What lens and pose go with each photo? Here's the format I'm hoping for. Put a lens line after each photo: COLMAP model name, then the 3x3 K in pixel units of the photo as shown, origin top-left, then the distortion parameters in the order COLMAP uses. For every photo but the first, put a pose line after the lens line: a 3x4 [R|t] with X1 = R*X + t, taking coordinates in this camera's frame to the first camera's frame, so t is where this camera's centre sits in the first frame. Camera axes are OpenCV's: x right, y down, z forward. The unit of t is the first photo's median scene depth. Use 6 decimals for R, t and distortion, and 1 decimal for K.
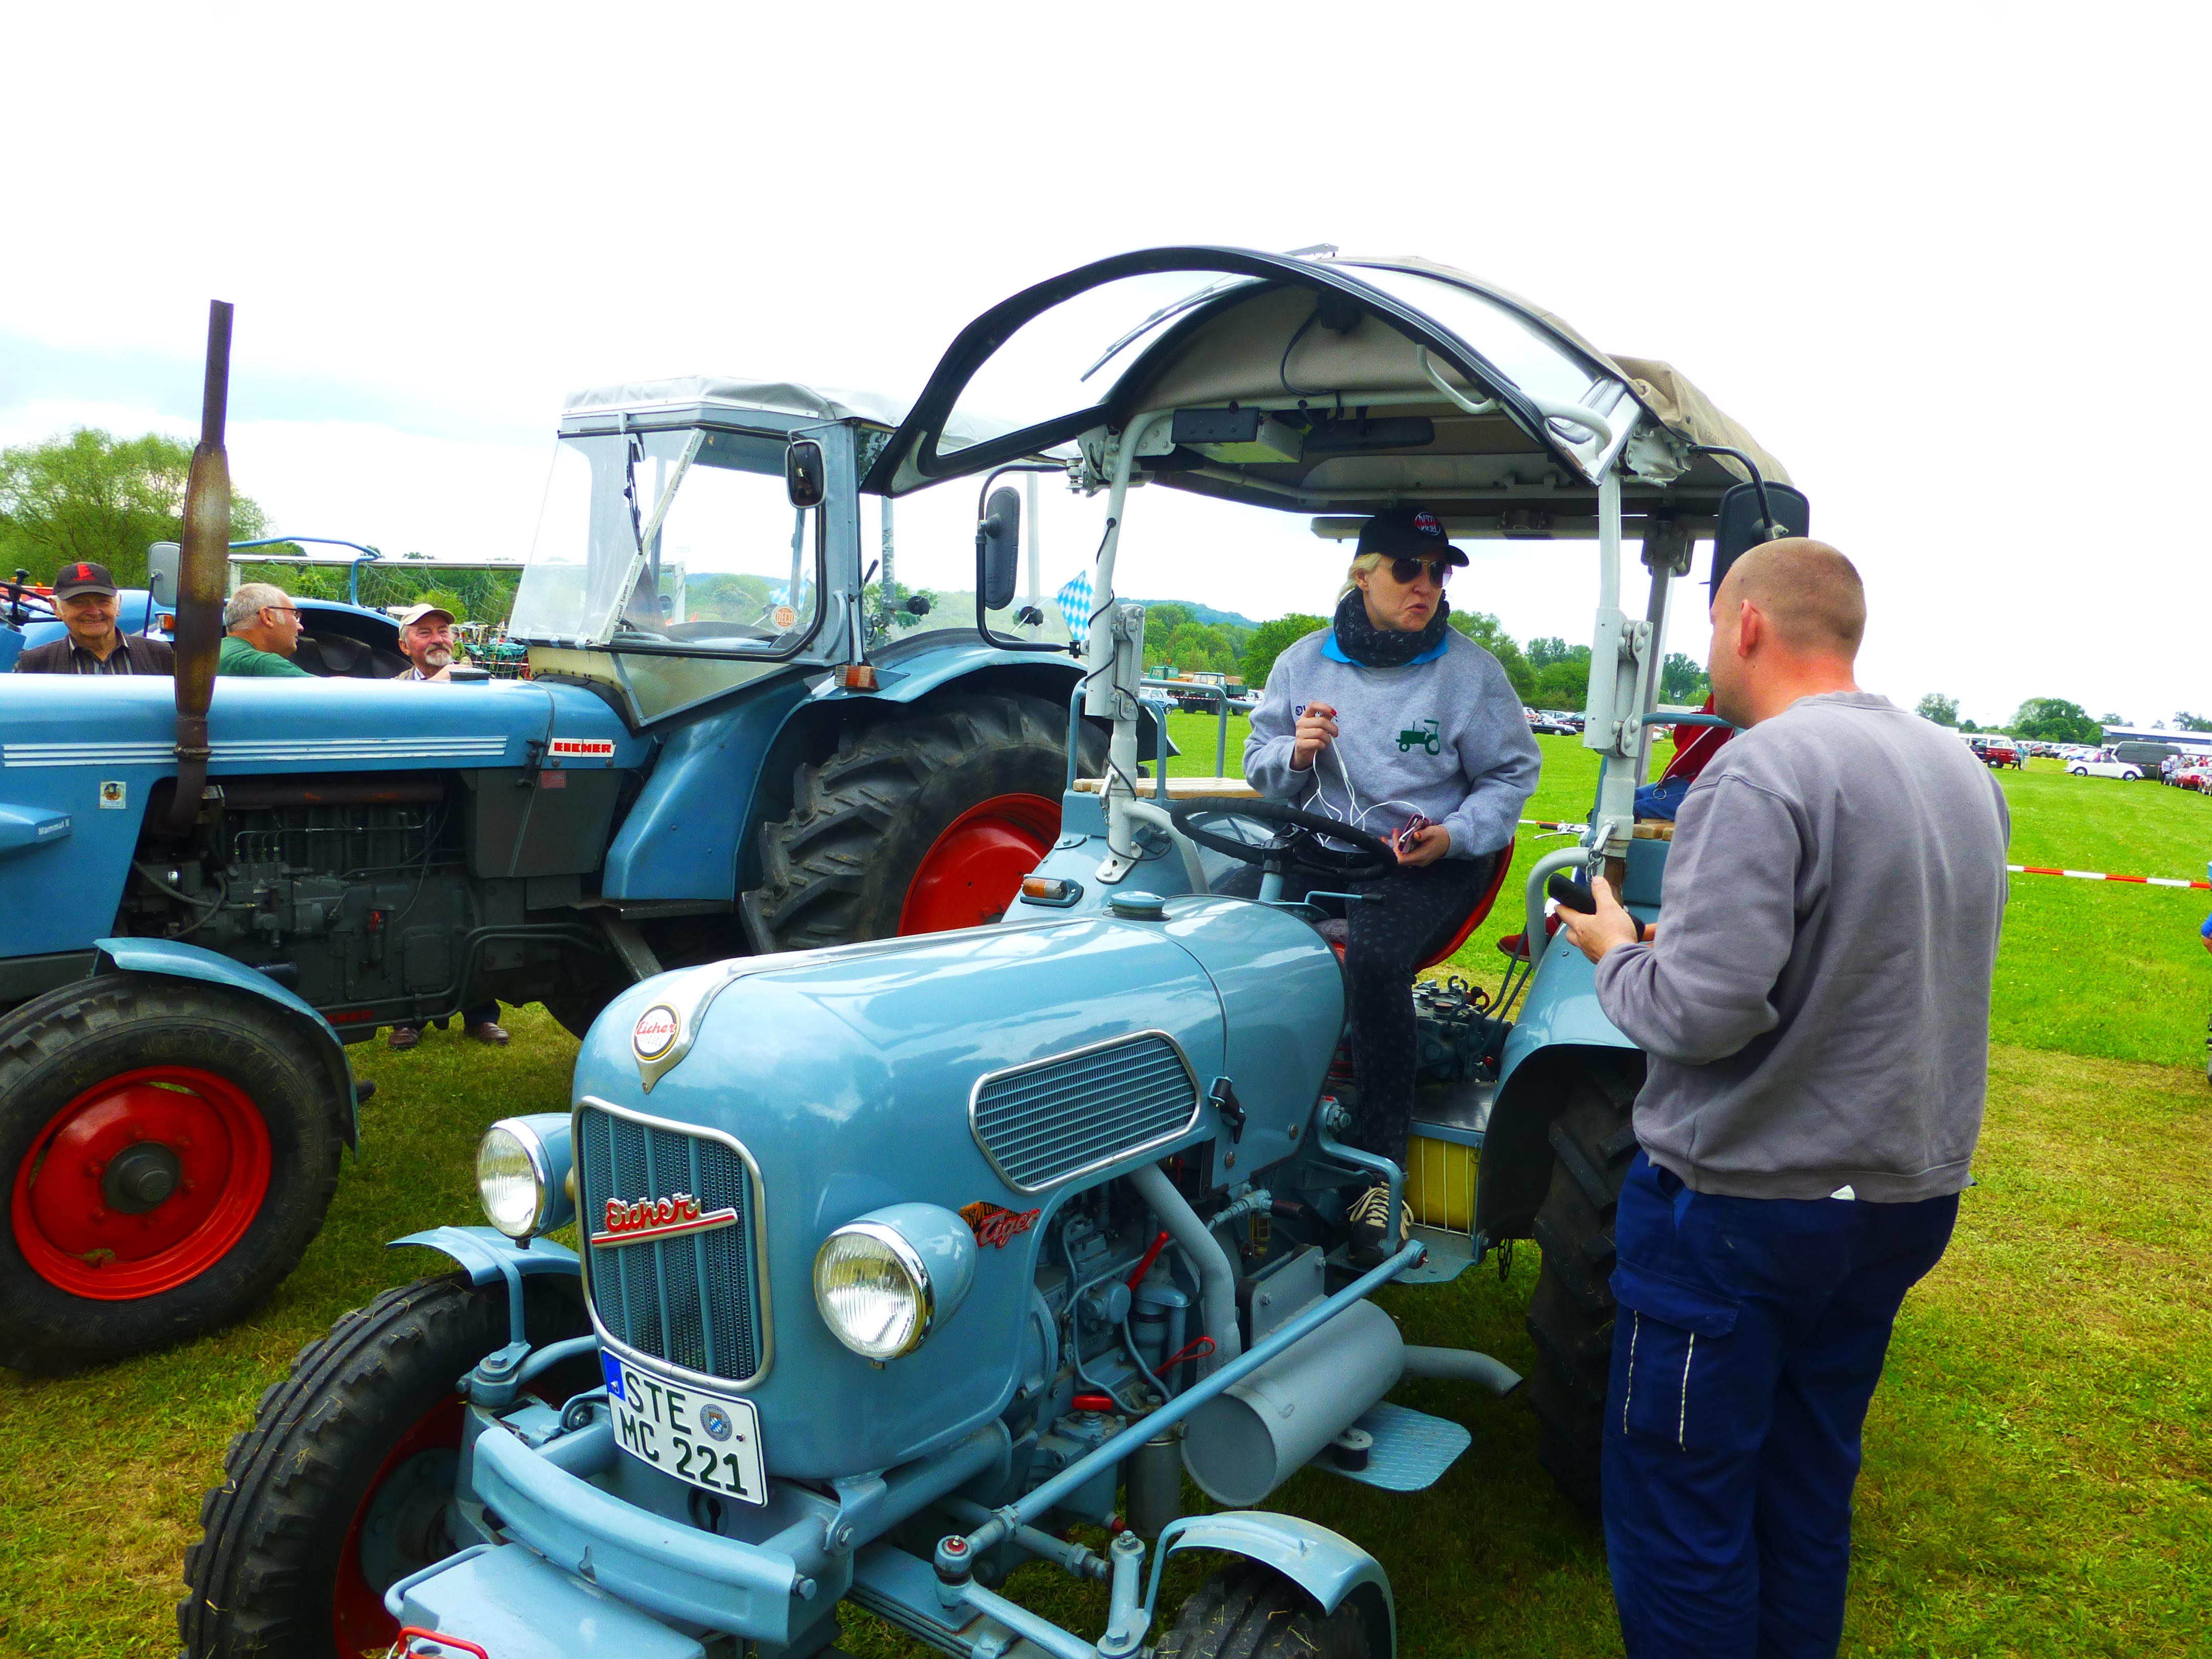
lens RADIAL K [[1581.0, 0, 1121.6], [0, 1581.0, 840.1], [0, 0, 1]] dist [-0.037843, 0.014882]
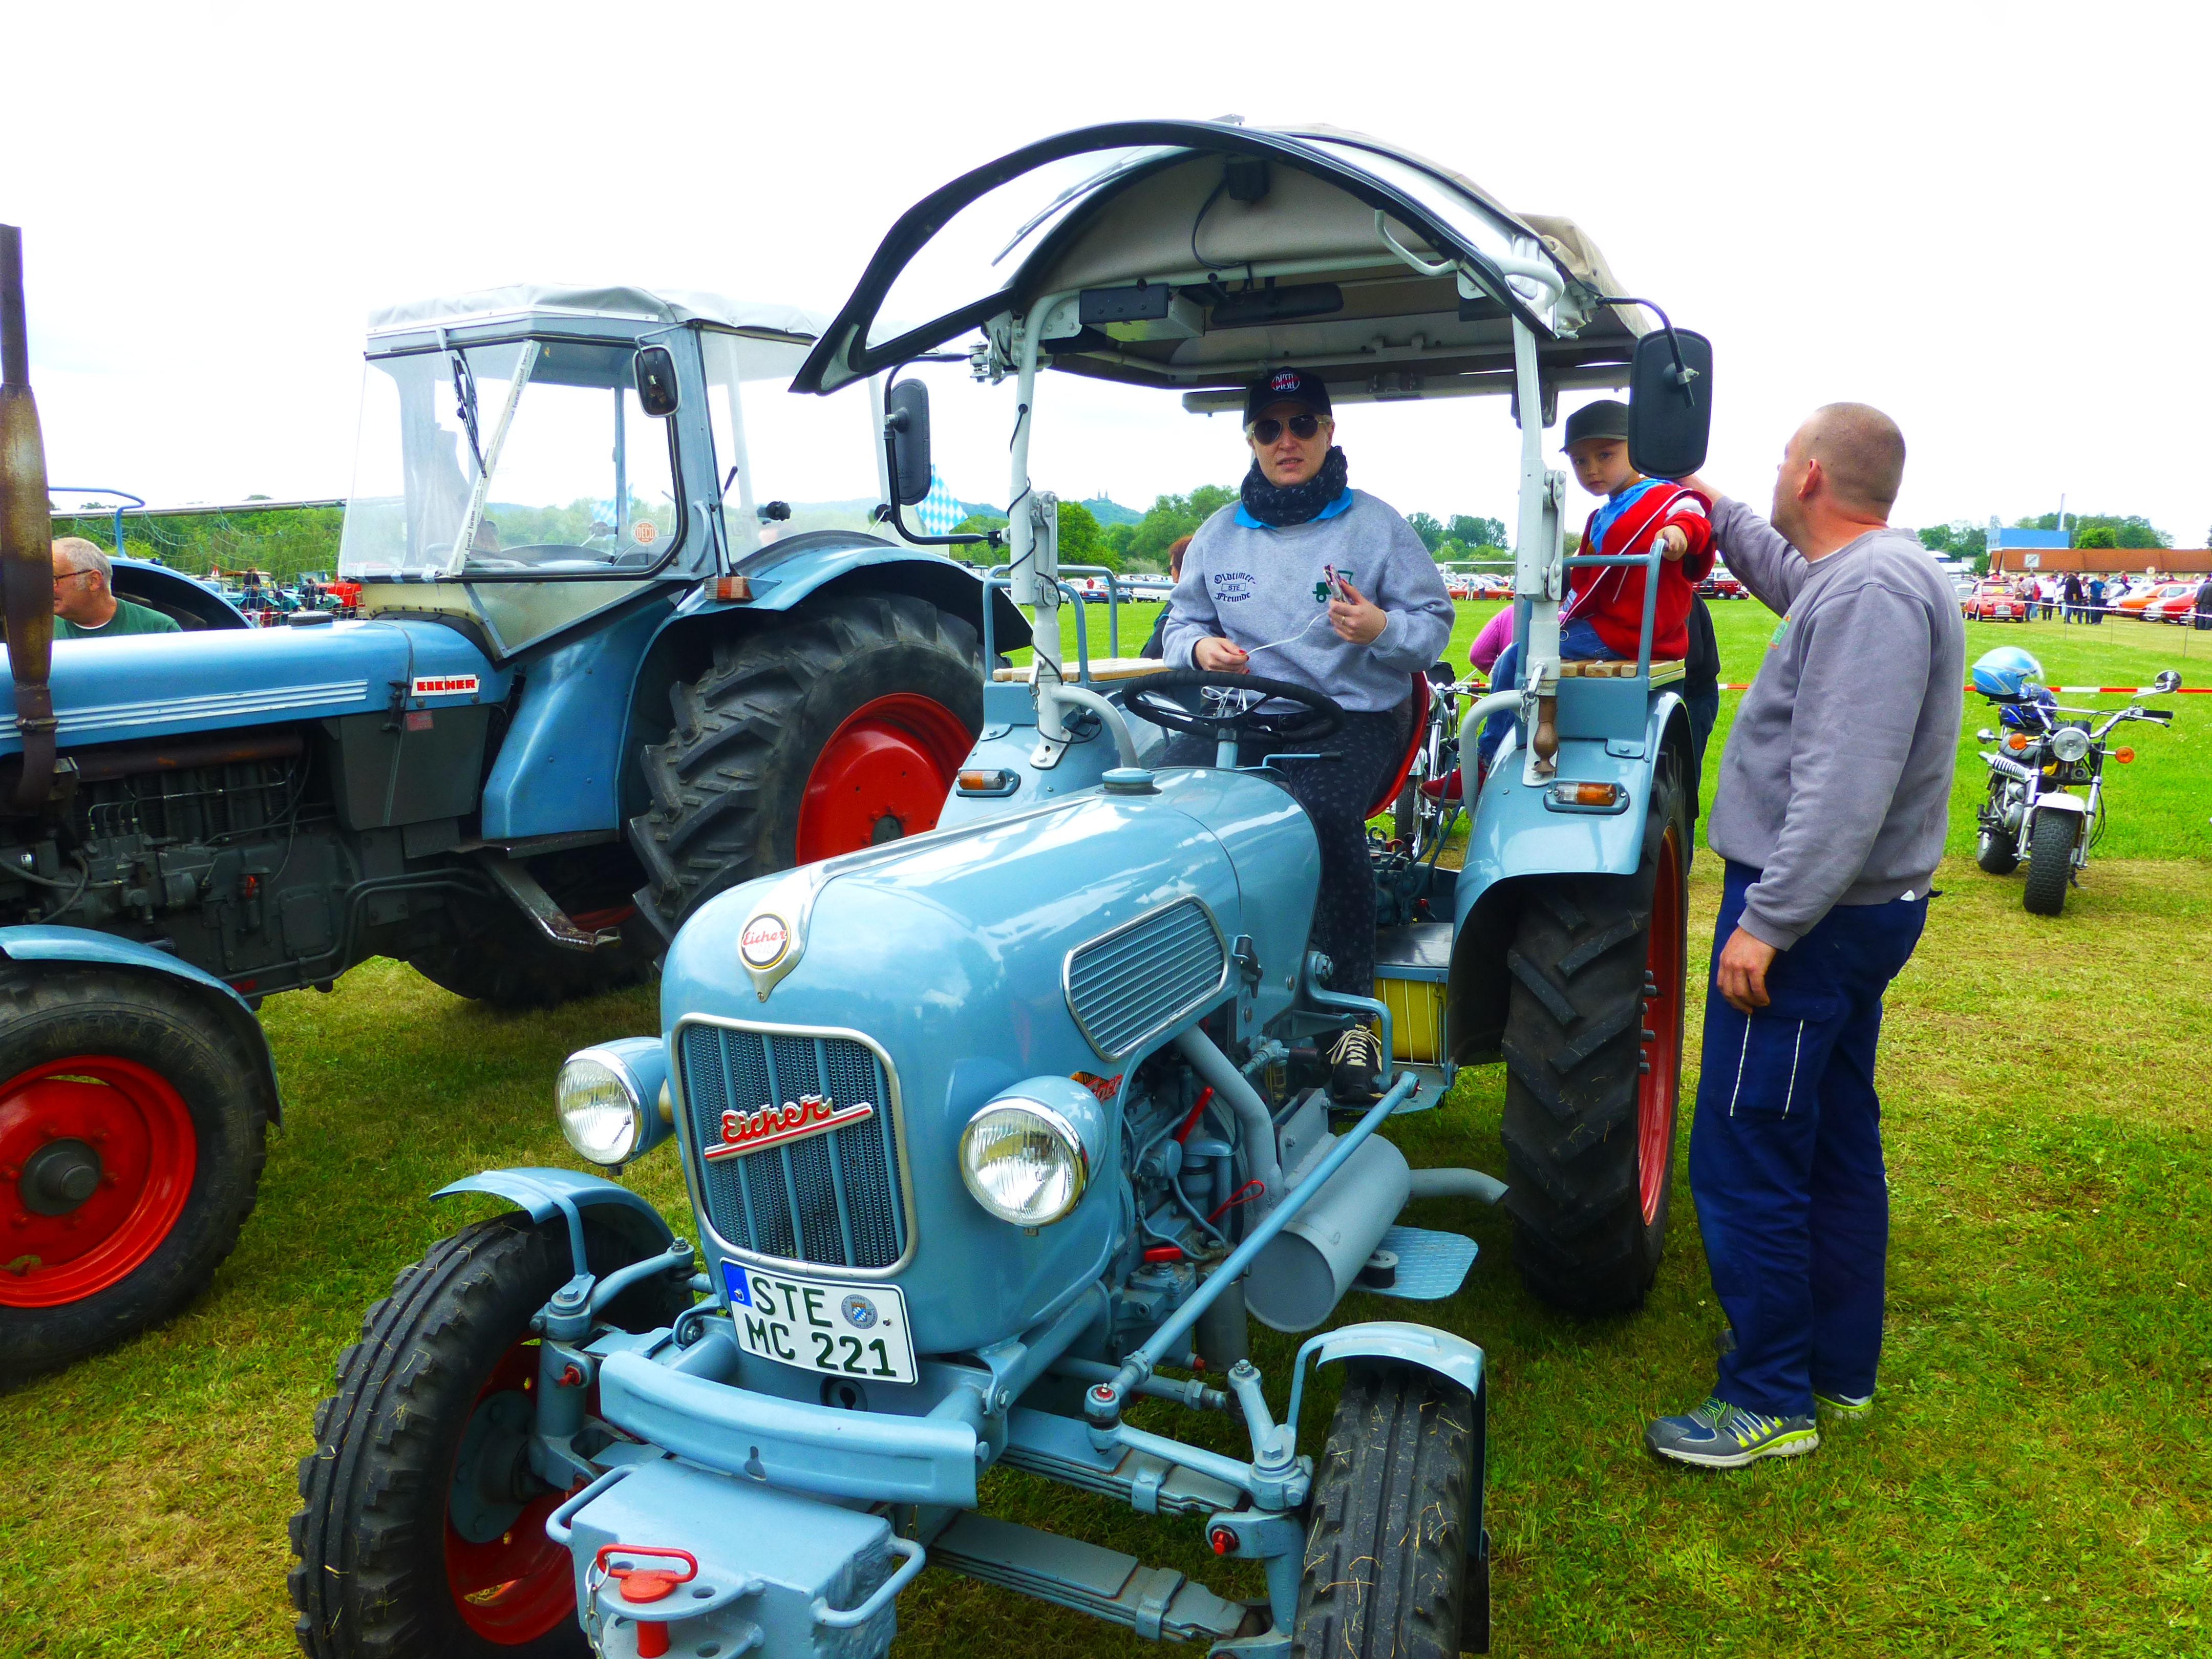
lens RADIAL K [[1581.0, 0, 1121.6], [0, 1581.0, 840.1], [0, 0, 1]] dist [-0.037843, 0.014882]
pose [[0.986022, -0.099354, 0.133750, -0.101980], [0.090096, 0.993210, 0.073593, 0.002450], [-0.140154, -0.060514, 0.988279, -0.011475]]
